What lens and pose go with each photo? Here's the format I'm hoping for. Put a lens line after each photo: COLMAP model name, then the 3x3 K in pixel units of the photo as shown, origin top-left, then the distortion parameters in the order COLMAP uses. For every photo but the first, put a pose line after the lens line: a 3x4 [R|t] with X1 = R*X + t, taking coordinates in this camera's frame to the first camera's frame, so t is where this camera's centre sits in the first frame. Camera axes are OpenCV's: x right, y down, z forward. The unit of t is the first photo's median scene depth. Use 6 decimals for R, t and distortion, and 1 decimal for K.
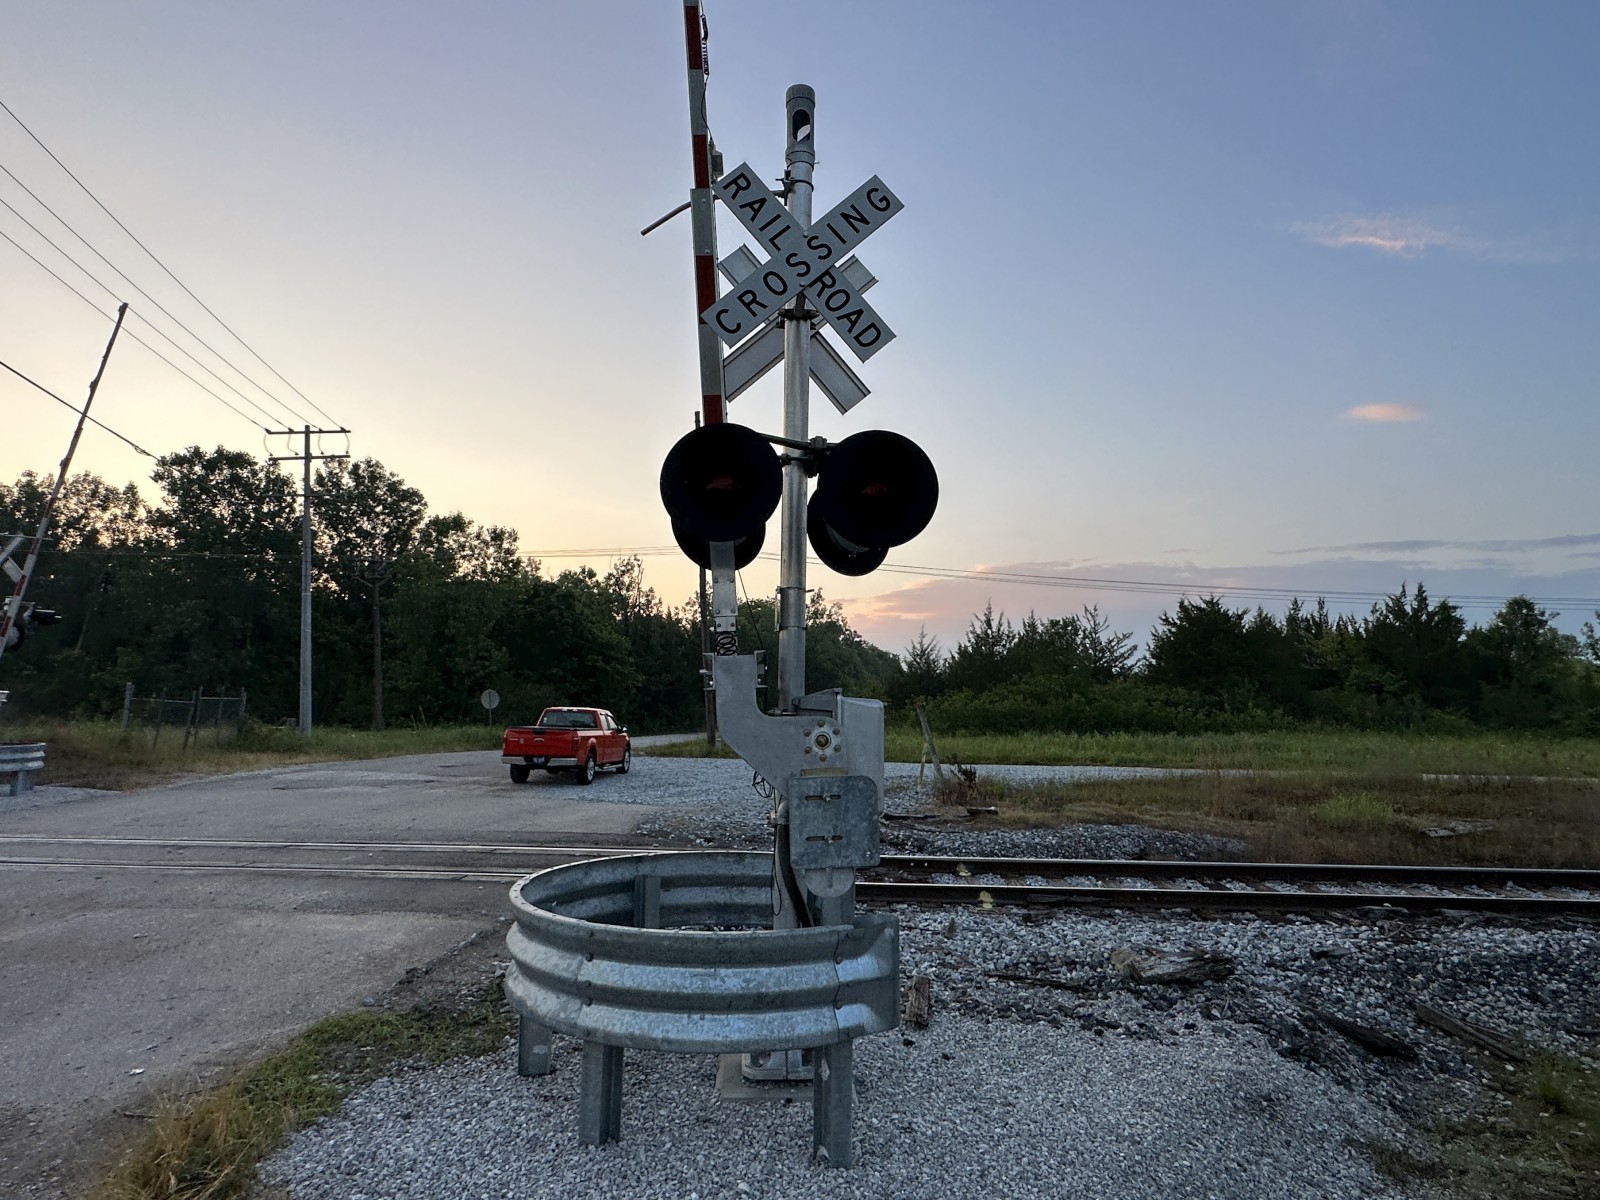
lens RADIAL K [[889.7, 0, 805.9], [0, 889.7, 599.8], [0, 0, 1]] dist [-0.001991, 0.000638]
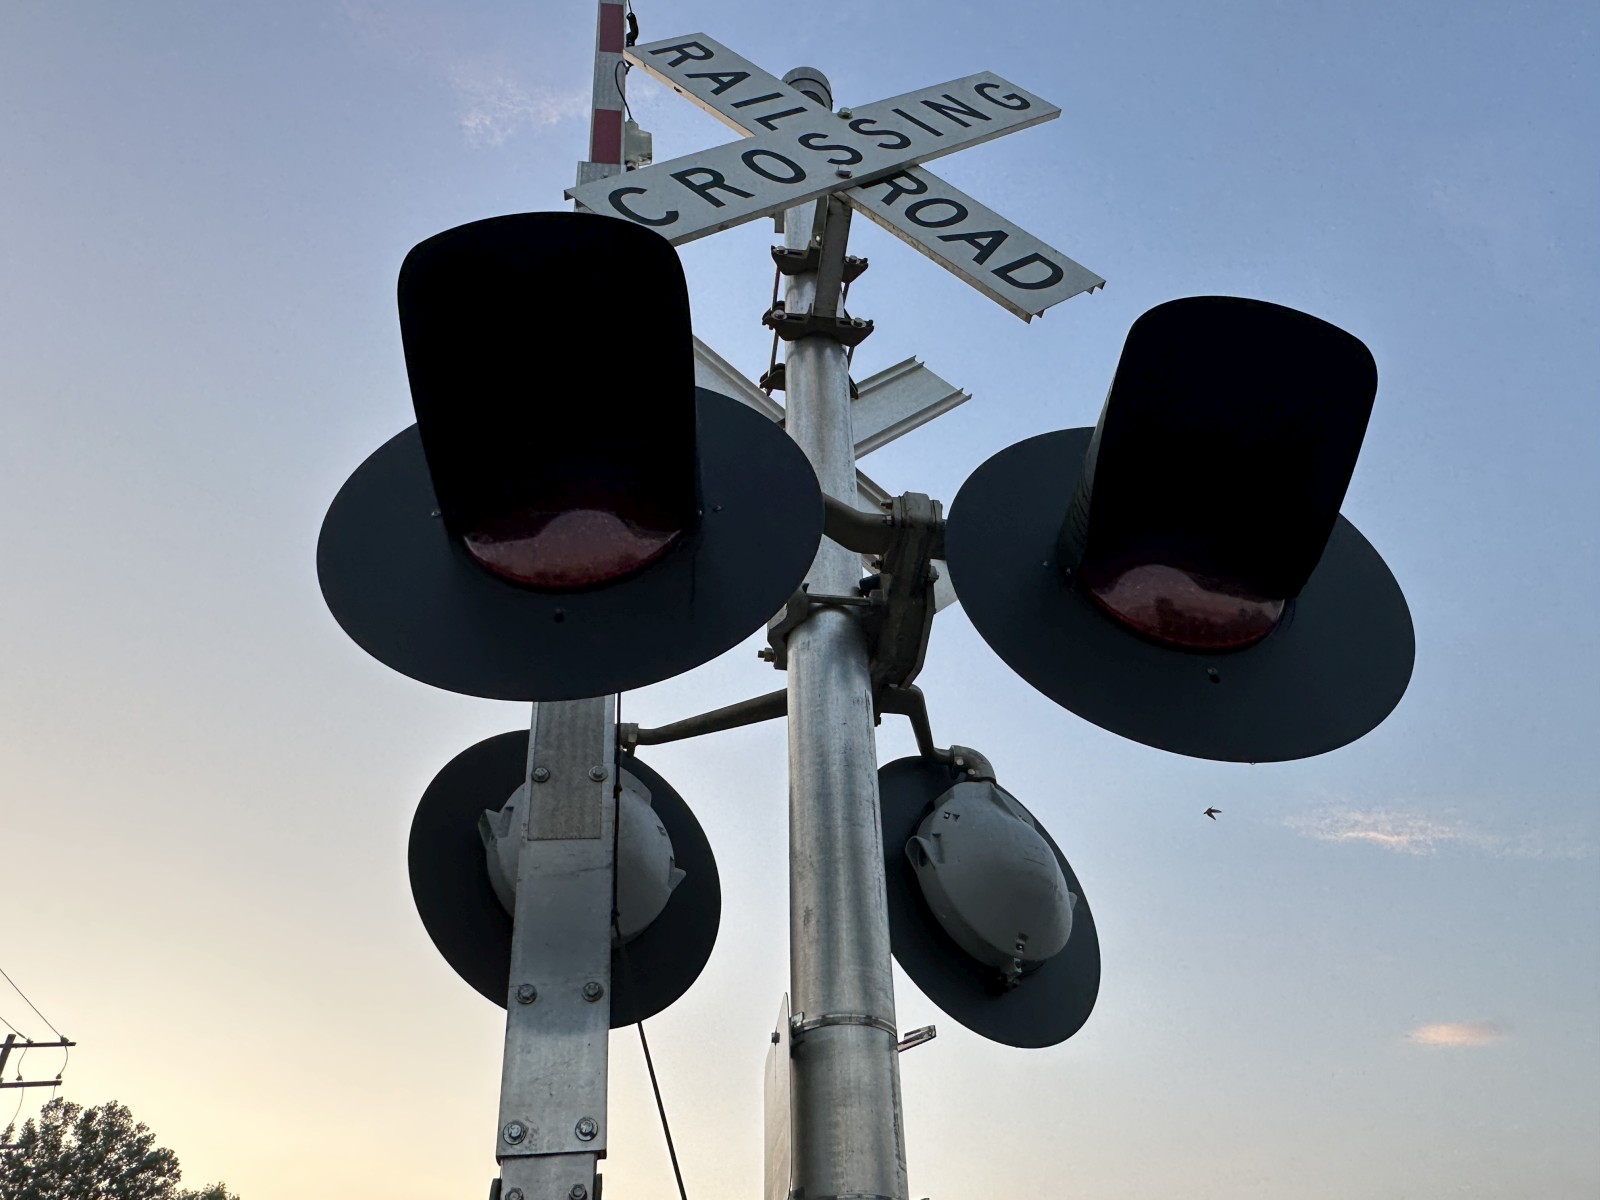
lens RADIAL K [[1059.5, 0, 803.8], [0, 1059.5, 628.6], [0, 0, 1]] dist [-0.011713, 0.004567]
pose [[0.998218, 0.009159, 0.058966, -0.008152], [0.025382, 0.829135, -0.558471, 0.010773], [-0.054006, 0.558973, 0.827425, 0.129509]]
